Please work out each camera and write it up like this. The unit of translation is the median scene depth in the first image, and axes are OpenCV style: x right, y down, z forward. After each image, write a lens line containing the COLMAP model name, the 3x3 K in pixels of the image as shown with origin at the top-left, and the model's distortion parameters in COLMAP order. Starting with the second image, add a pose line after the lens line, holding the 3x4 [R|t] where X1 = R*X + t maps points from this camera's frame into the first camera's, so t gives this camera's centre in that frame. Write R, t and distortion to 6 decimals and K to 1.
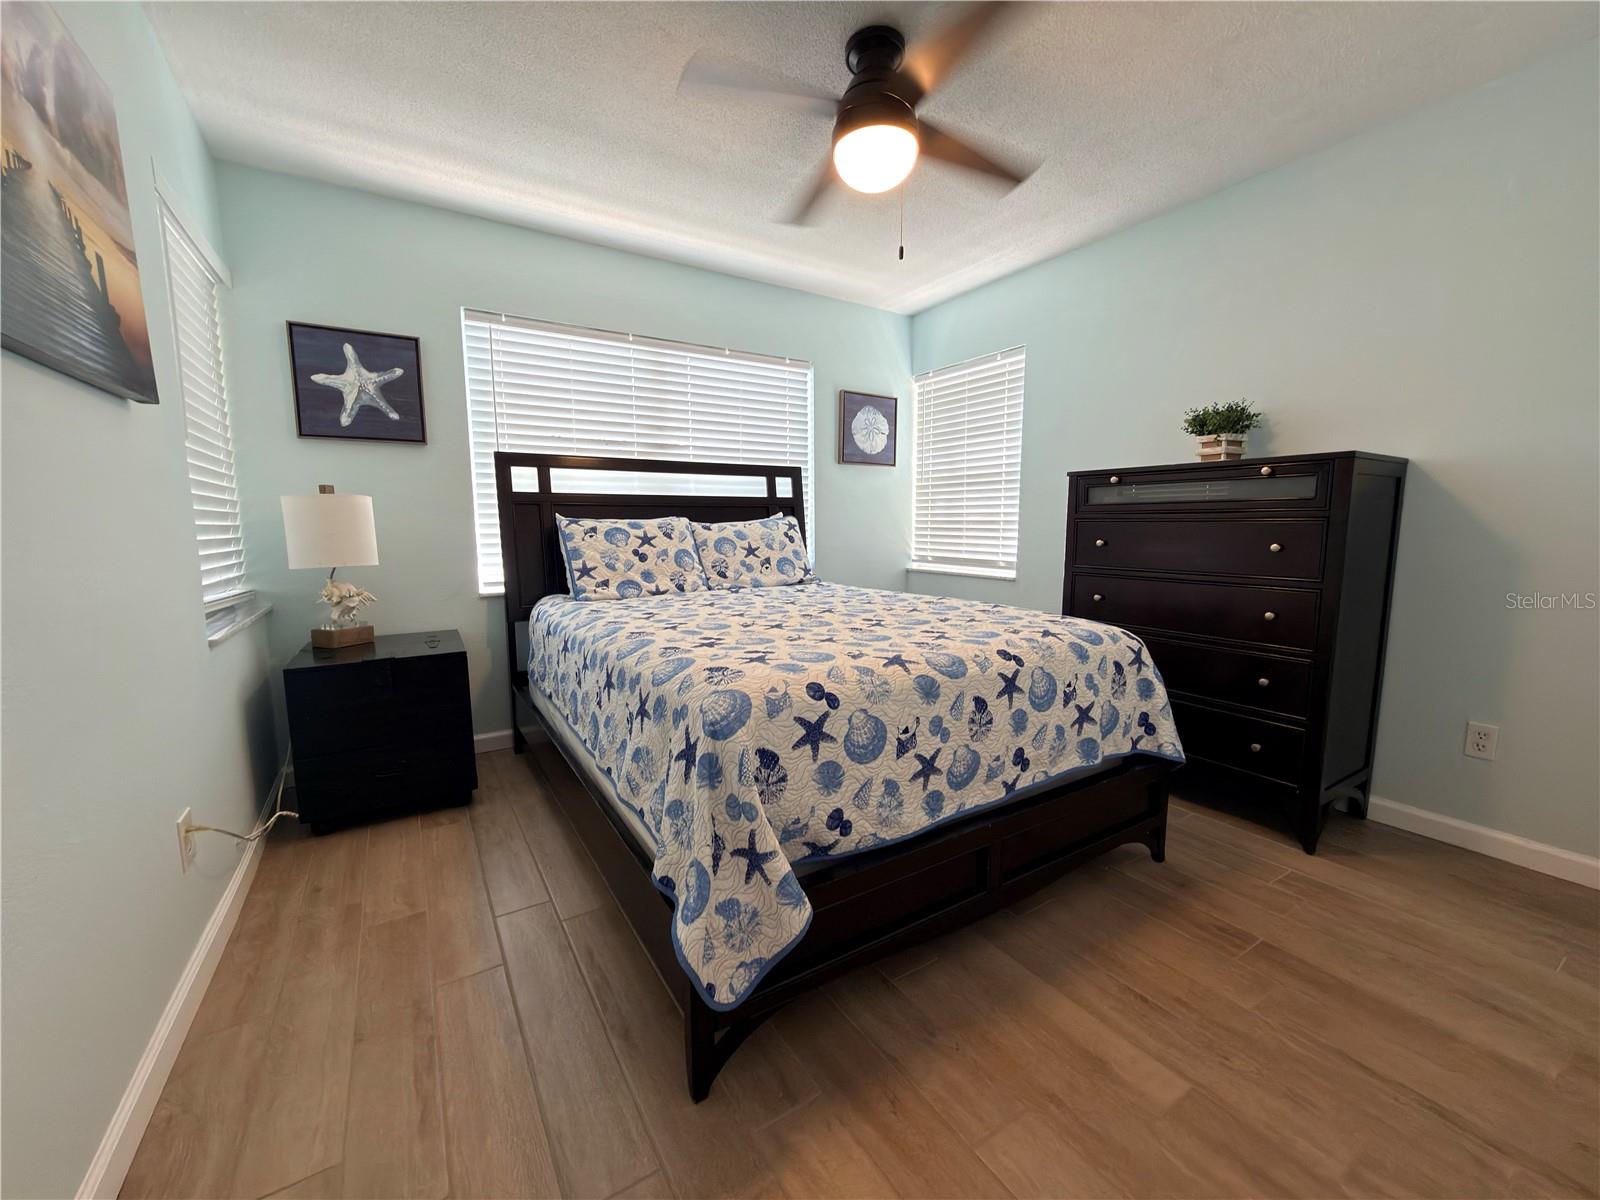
lens RADIAL K [[640.0, 0, 800.0], [0, 640.0, 600.0], [0, 0, 1]] dist [0.000913, 0.000051]
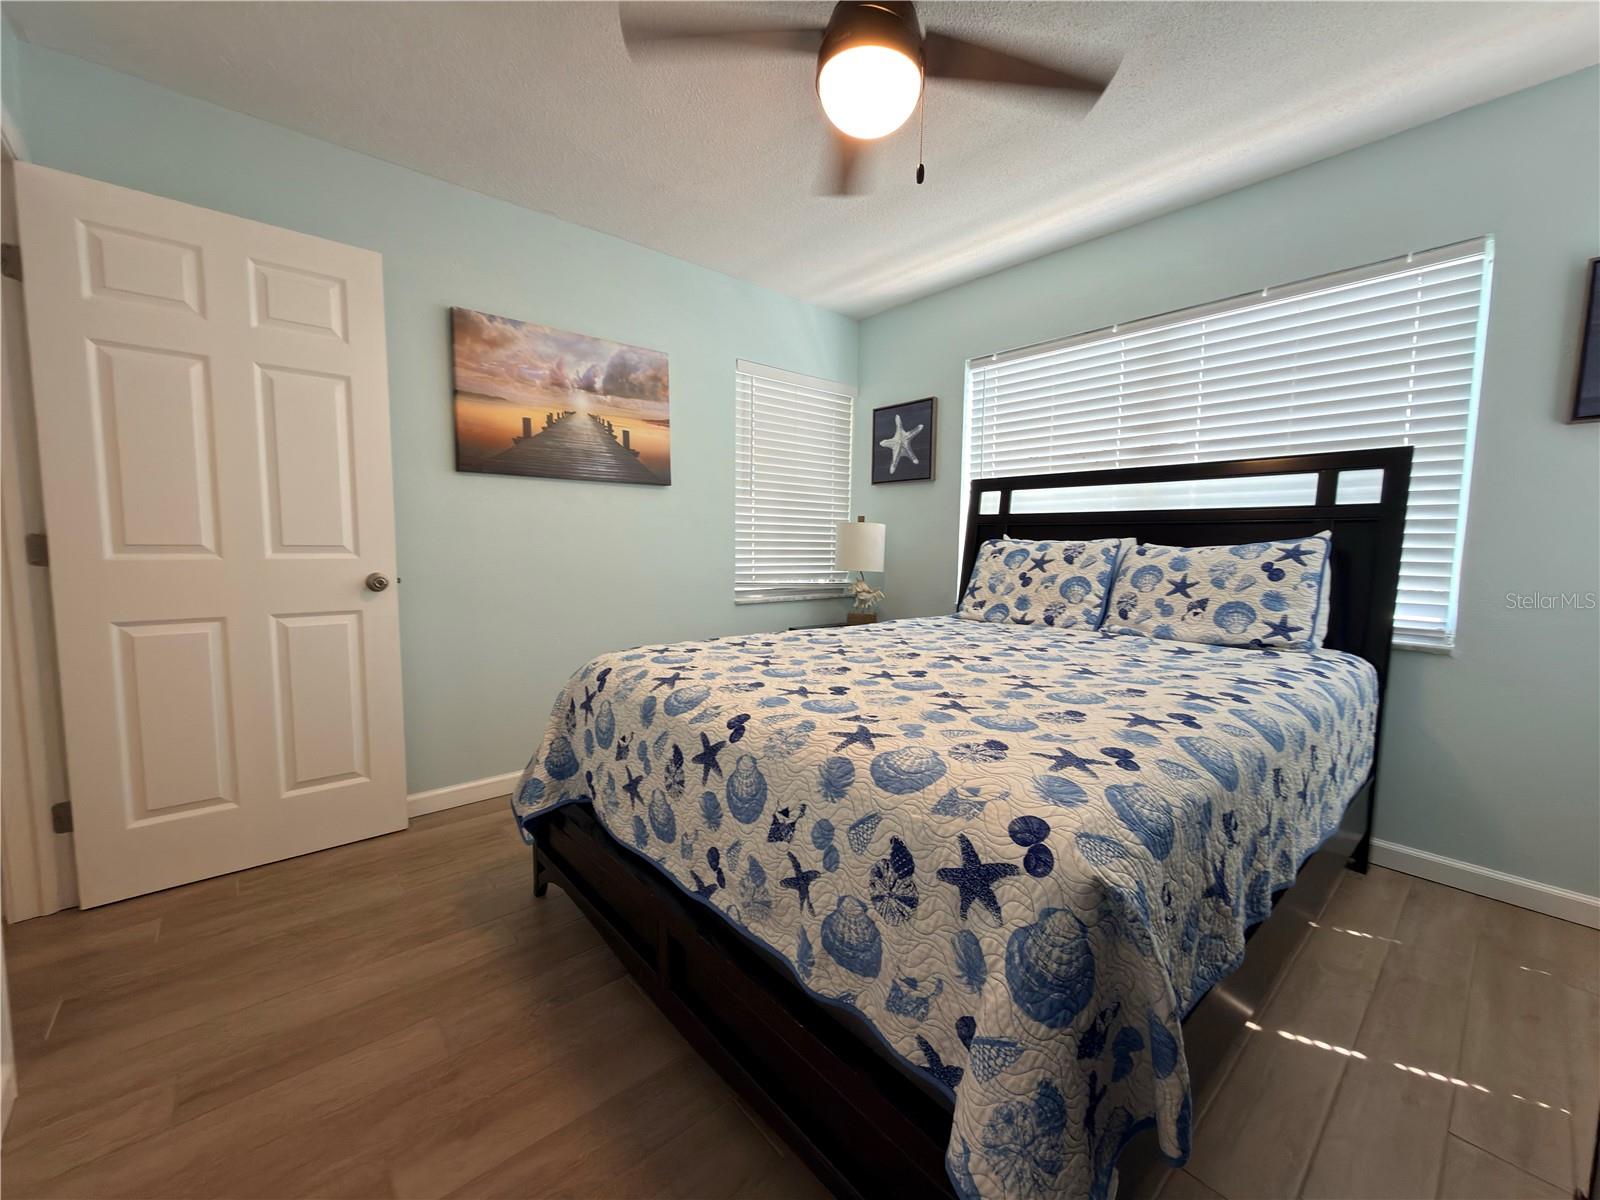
lens RADIAL K [[640.0, 0, 800.0], [0, 640.0, 600.0], [0, 0, 1]] dist [0.000913, 0.000051]
pose [[0.145873, 0.095853, -0.984649, 0.659045], [-0.130972, 0.988406, 0.076815, -0.074804], [0.980595, 0.117756, 0.156736, 0.592310]]
